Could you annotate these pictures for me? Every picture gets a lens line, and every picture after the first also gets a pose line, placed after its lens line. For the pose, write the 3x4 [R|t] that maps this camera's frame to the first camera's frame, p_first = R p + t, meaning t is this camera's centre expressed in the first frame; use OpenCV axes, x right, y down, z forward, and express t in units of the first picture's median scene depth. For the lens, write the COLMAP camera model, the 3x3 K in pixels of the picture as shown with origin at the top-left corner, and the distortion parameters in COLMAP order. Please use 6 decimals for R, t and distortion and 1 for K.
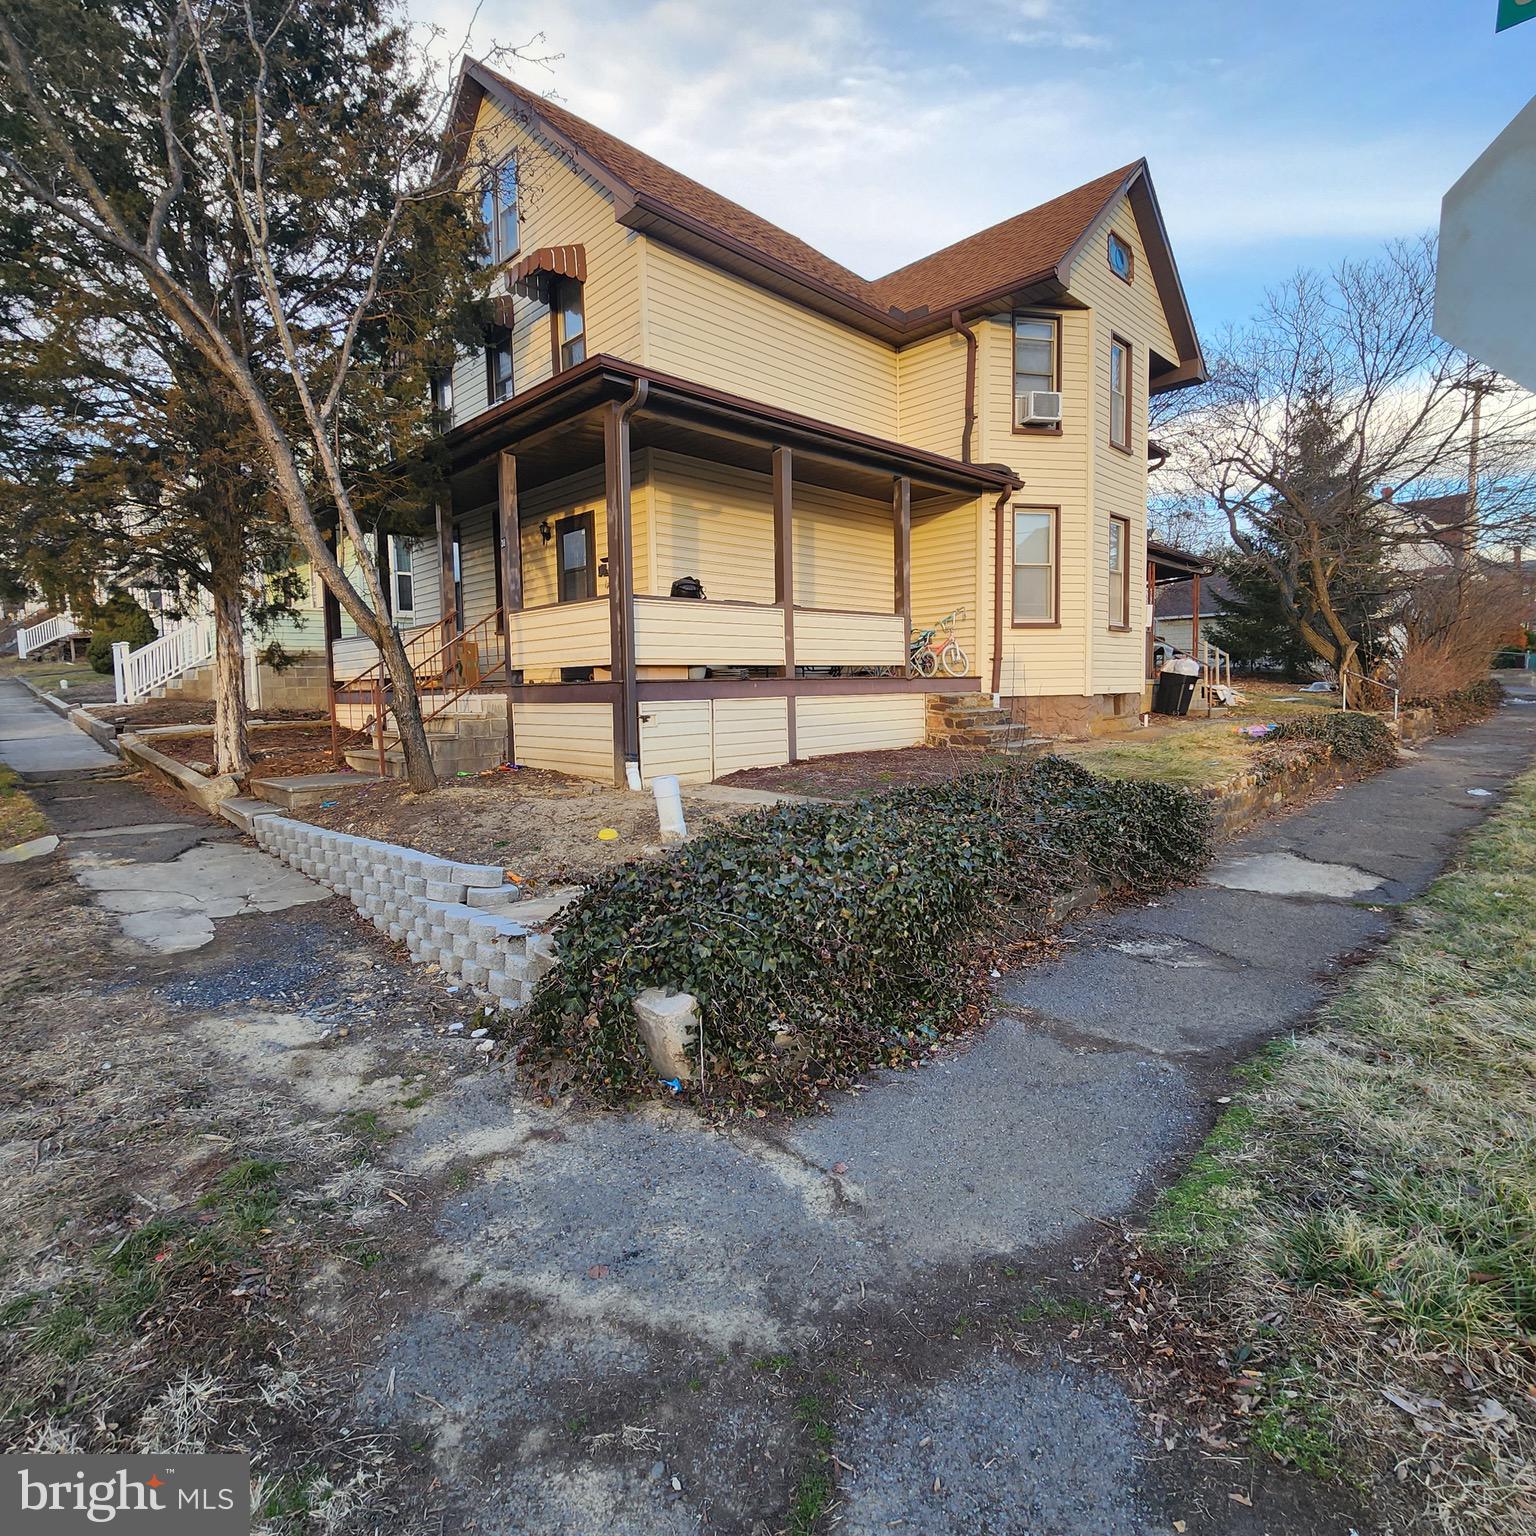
lens RADIAL K [[840.8, 0, 767.5], [0, 840.8, 761.5], [0, 0, 1]] dist [0.003154, 0.000277]
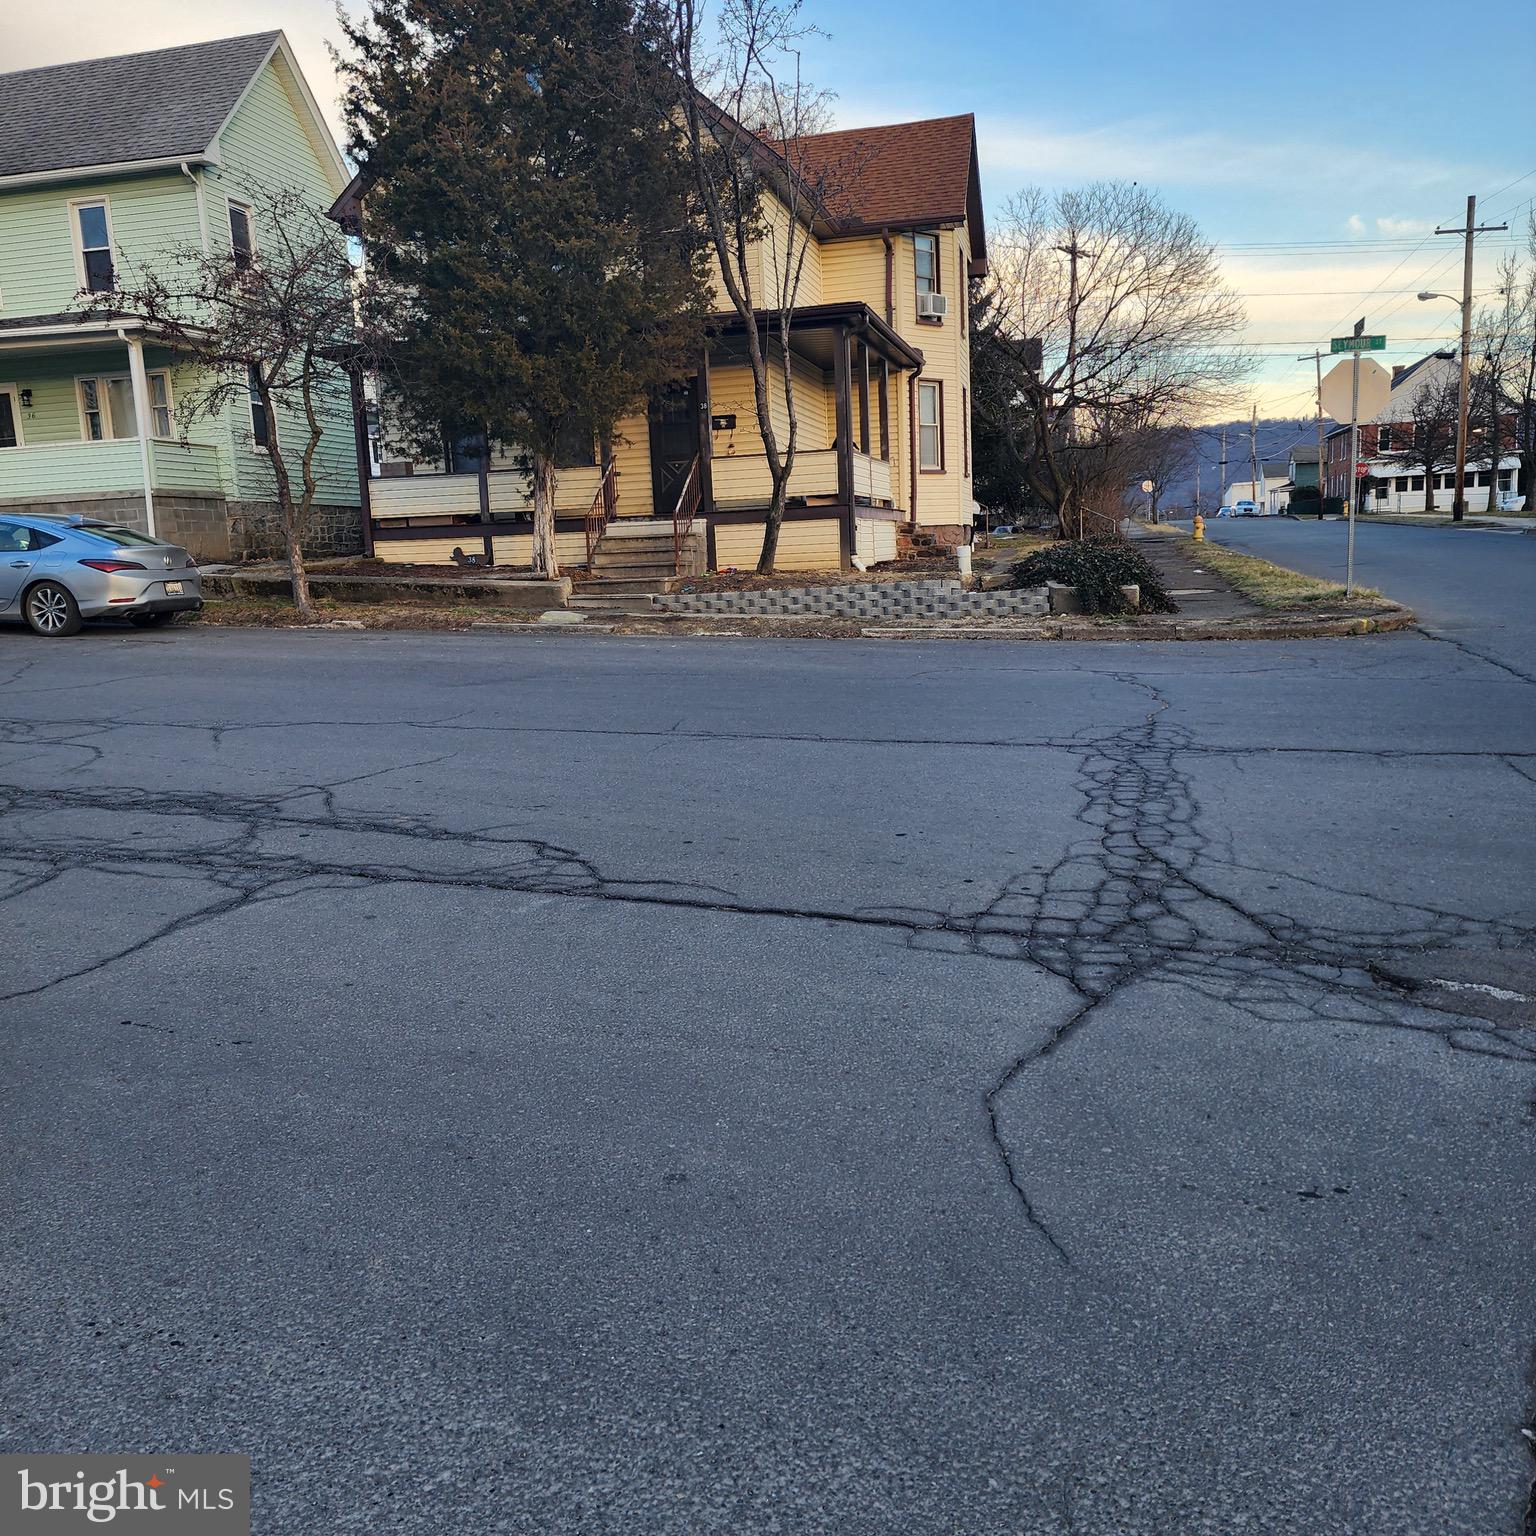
lens RADIAL K [[1360.2, 0, 767.1], [0, 1360.2, 774.5], [0, 0, 1]] dist [0.104010, -0.112559]
pose [[0.847770, -0.105860, 0.519691, -1.106674], [0.077532, 0.994088, 0.076016, 0.133362], [-0.524666, -0.024152, 0.850966, -0.736490]]
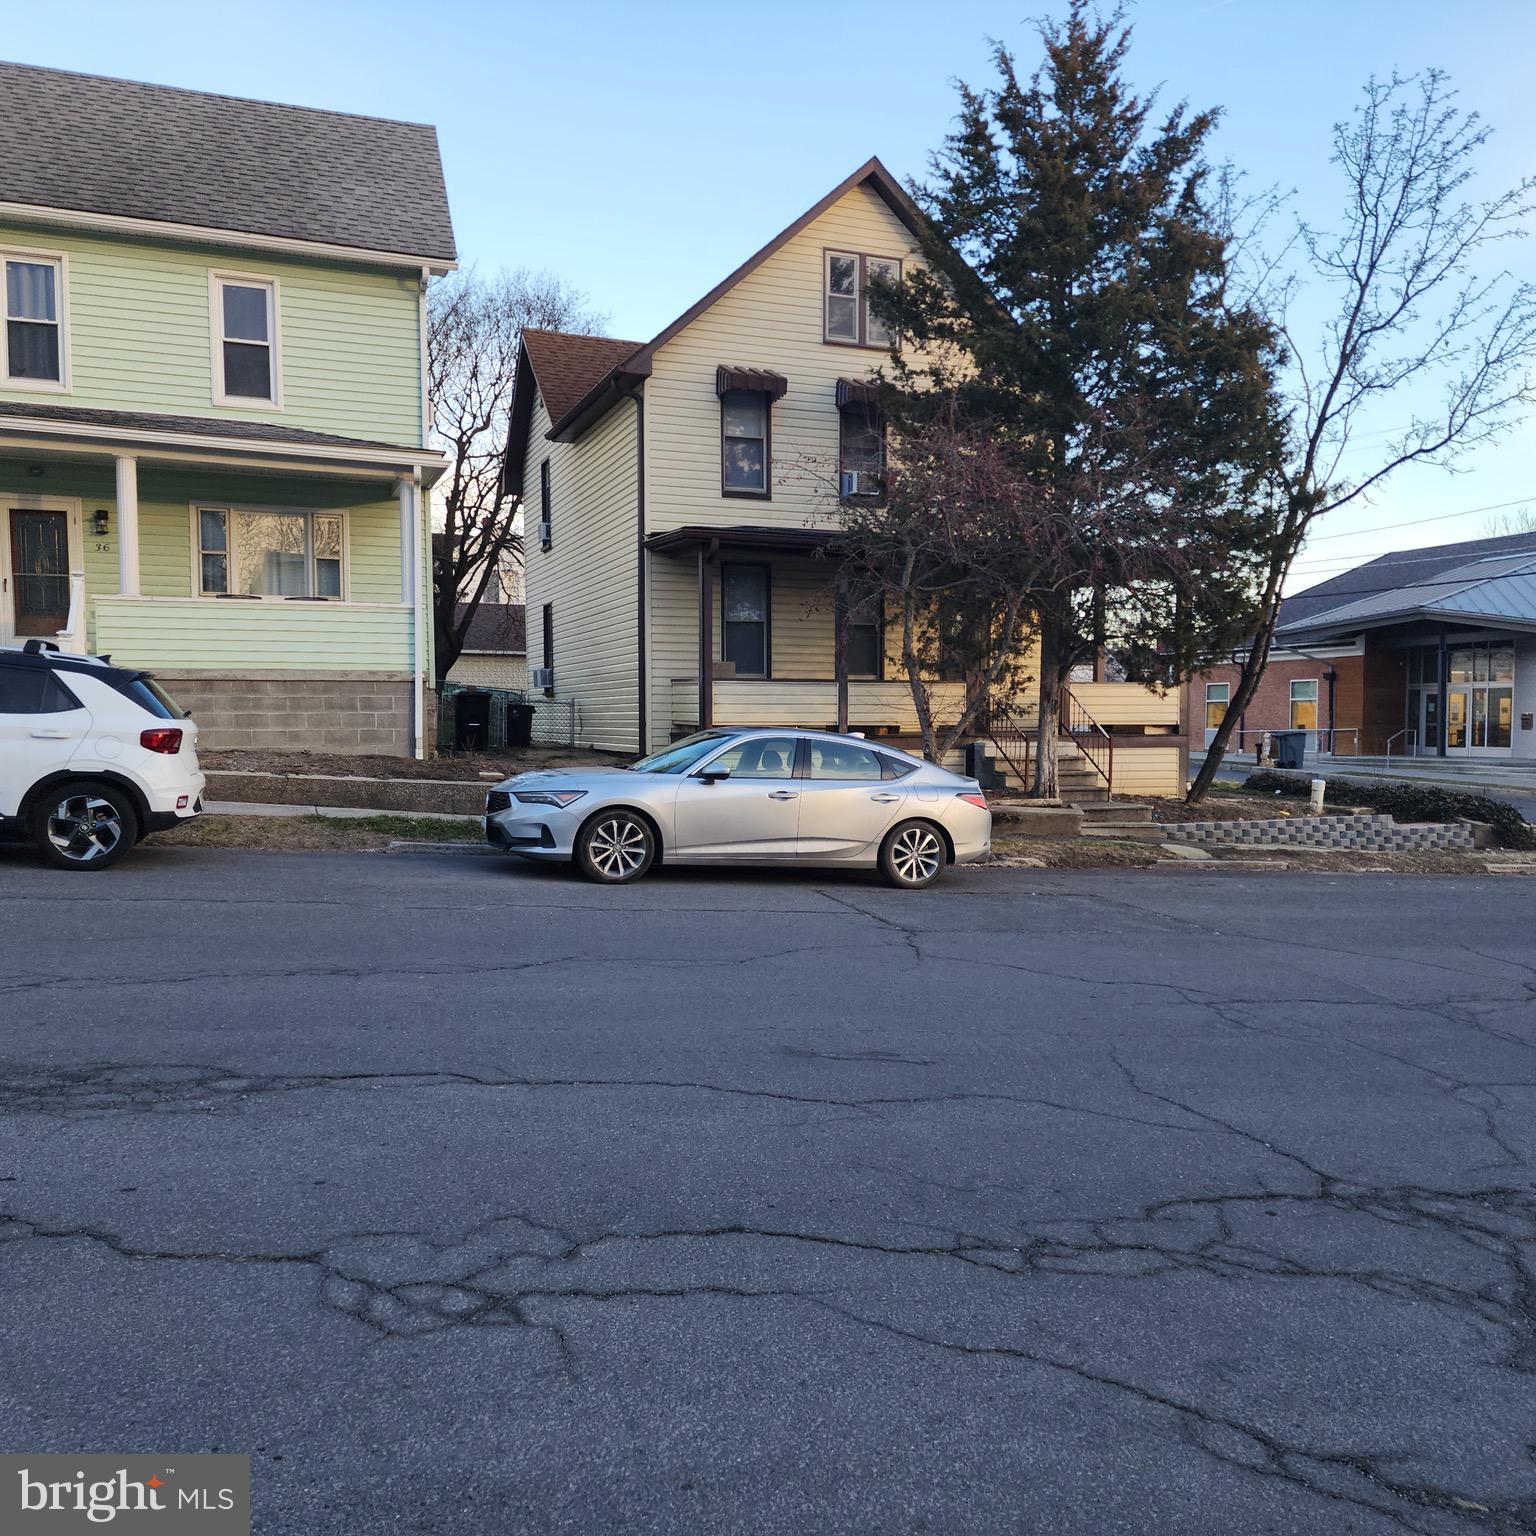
lens RADIAL K [[1360.2, 0, 762.7], [0, 1360.2, 766.9], [0, 0, 1]] dist [0.104010, -0.112559]
pose [[0.412798, -0.015150, 0.910697, -1.940267], [0.070104, 0.997424, -0.015184, -0.033962], [-0.908121, 0.070111, 0.412797, 0.445755]]
